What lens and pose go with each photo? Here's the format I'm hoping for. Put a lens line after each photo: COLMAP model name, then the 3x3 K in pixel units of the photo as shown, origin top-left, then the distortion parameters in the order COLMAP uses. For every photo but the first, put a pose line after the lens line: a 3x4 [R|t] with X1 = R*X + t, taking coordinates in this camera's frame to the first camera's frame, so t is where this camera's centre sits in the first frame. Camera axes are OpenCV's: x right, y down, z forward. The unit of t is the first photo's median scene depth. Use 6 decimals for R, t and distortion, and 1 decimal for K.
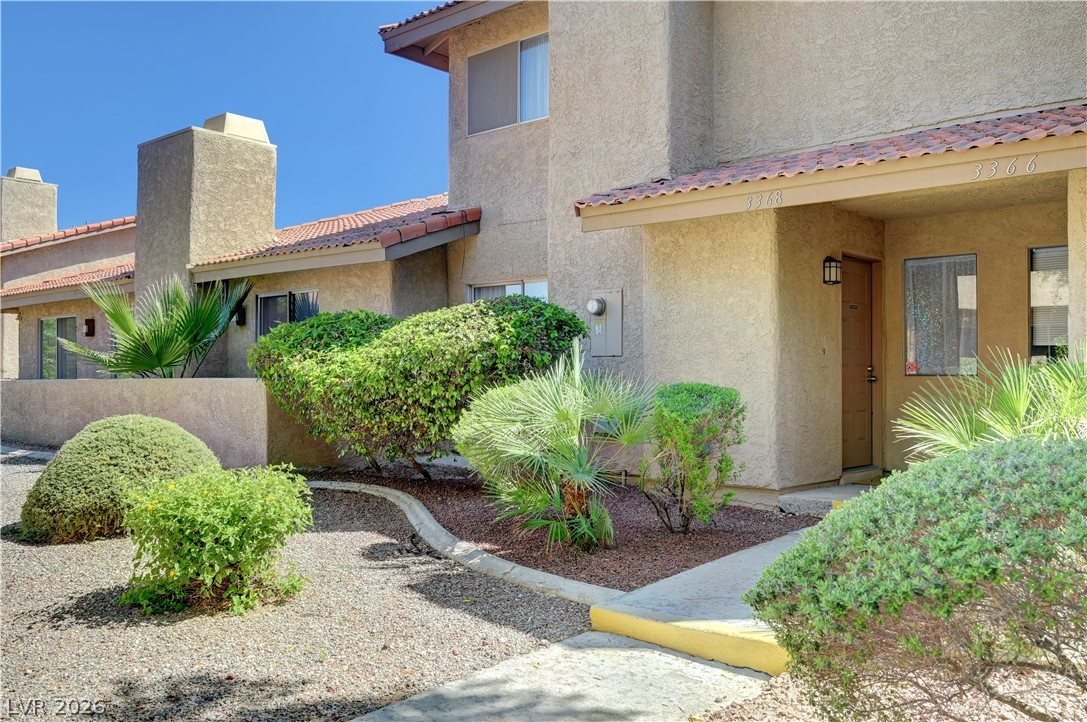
lens RADIAL K [[958.8, 0, 548.9], [0, 958.8, 374.4], [0, 0, 1]] dist [-0.003478, -0.001759]
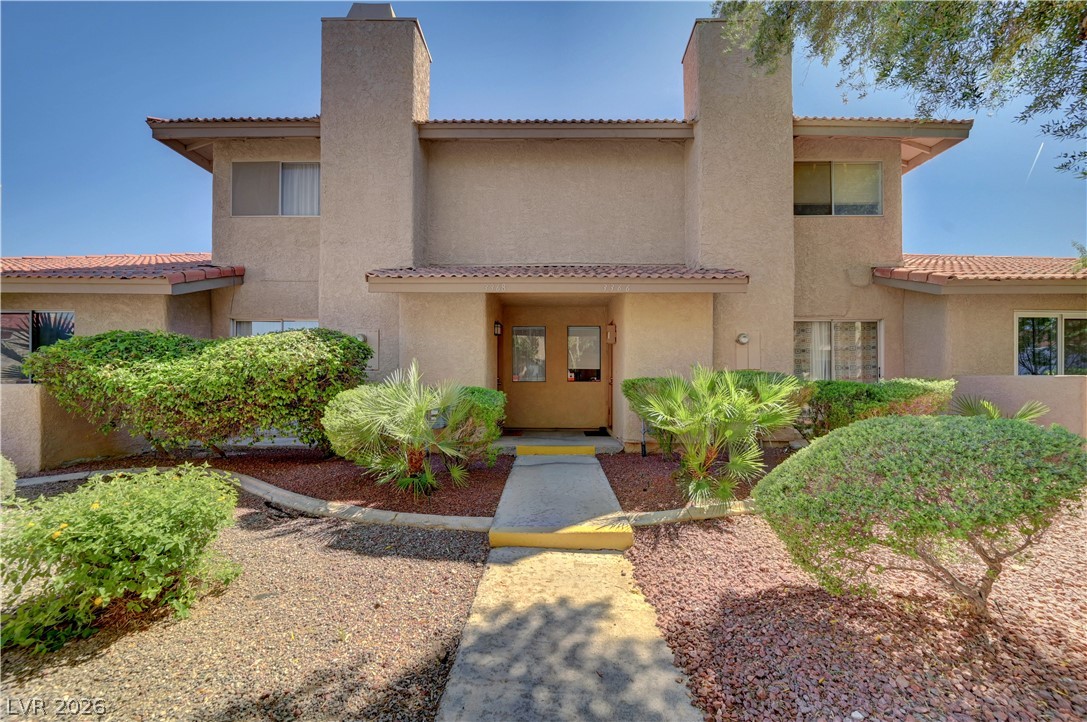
lens RADIAL K [[434.9, 0, 543.5], [0, 434.9, 379.5], [0, 0, 1]] dist [-0.001336, -0.000102]
pose [[0.747263, 0.002716, 0.664522, -0.220809], [-0.002589, 0.999996, -0.001177, -0.002751], [-0.664523, -0.000841, 0.747267, 0.256125]]
